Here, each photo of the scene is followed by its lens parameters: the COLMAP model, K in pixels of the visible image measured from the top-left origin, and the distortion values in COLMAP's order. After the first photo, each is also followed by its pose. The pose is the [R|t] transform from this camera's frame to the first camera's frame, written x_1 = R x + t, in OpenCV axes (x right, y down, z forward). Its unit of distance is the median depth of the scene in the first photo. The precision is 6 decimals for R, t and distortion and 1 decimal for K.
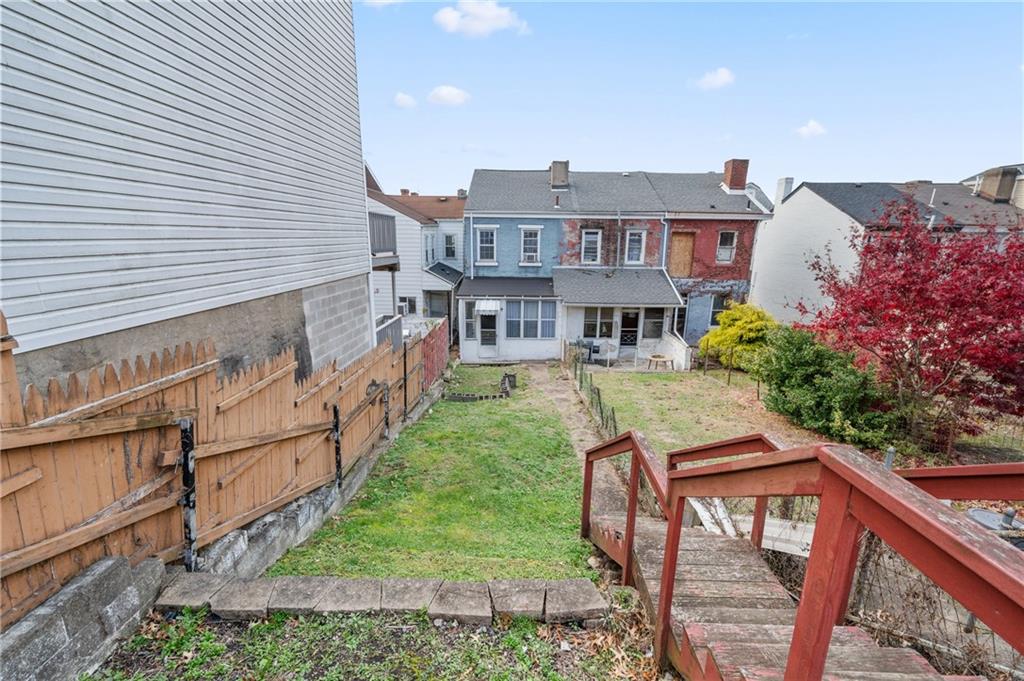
lens RADIAL K [[431.2, 0, 512.0], [0, 431.2, 340.5], [0, 0, 1]] dist [-0.000503, -0.000308]
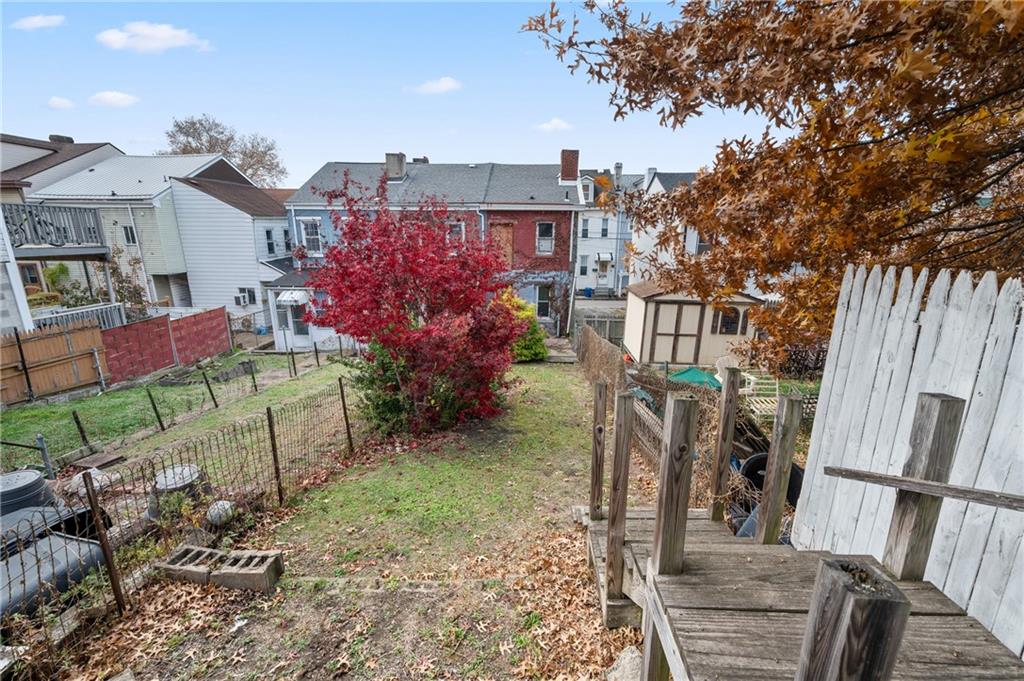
lens RADIAL K [[431.2, 0, 512.0], [0, 431.2, 340.5], [0, 0, 1]] dist [-0.000503, -0.000308]
pose [[0.999512, 0.004366, -0.030937, 0.467344], [-0.003998, 0.999921, 0.011953, 0.010009], [0.030987, -0.011824, 0.999450, -0.007520]]
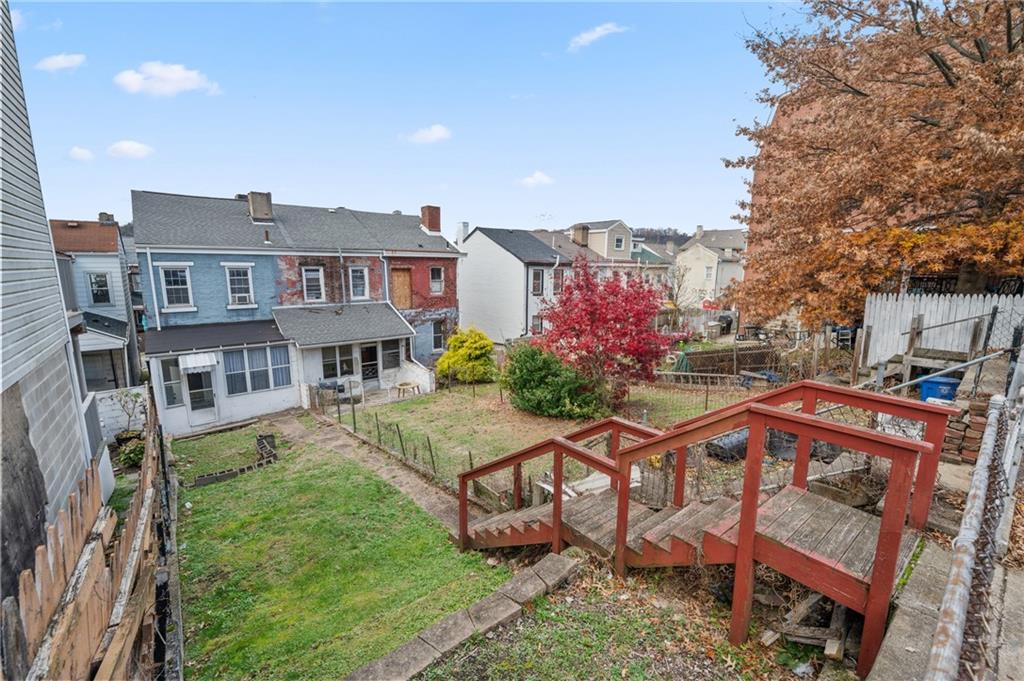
lens RADIAL K [[431.2, 0, 512.0], [0, 431.2, 340.5], [0, 0, 1]] dist [-0.000503, -0.000308]
pose [[0.763391, -0.118065, 0.635055, -0.108090], [0.157860, 0.987442, -0.006183, -0.018654], [-0.626351, 0.104969, 0.772442, -0.006468]]
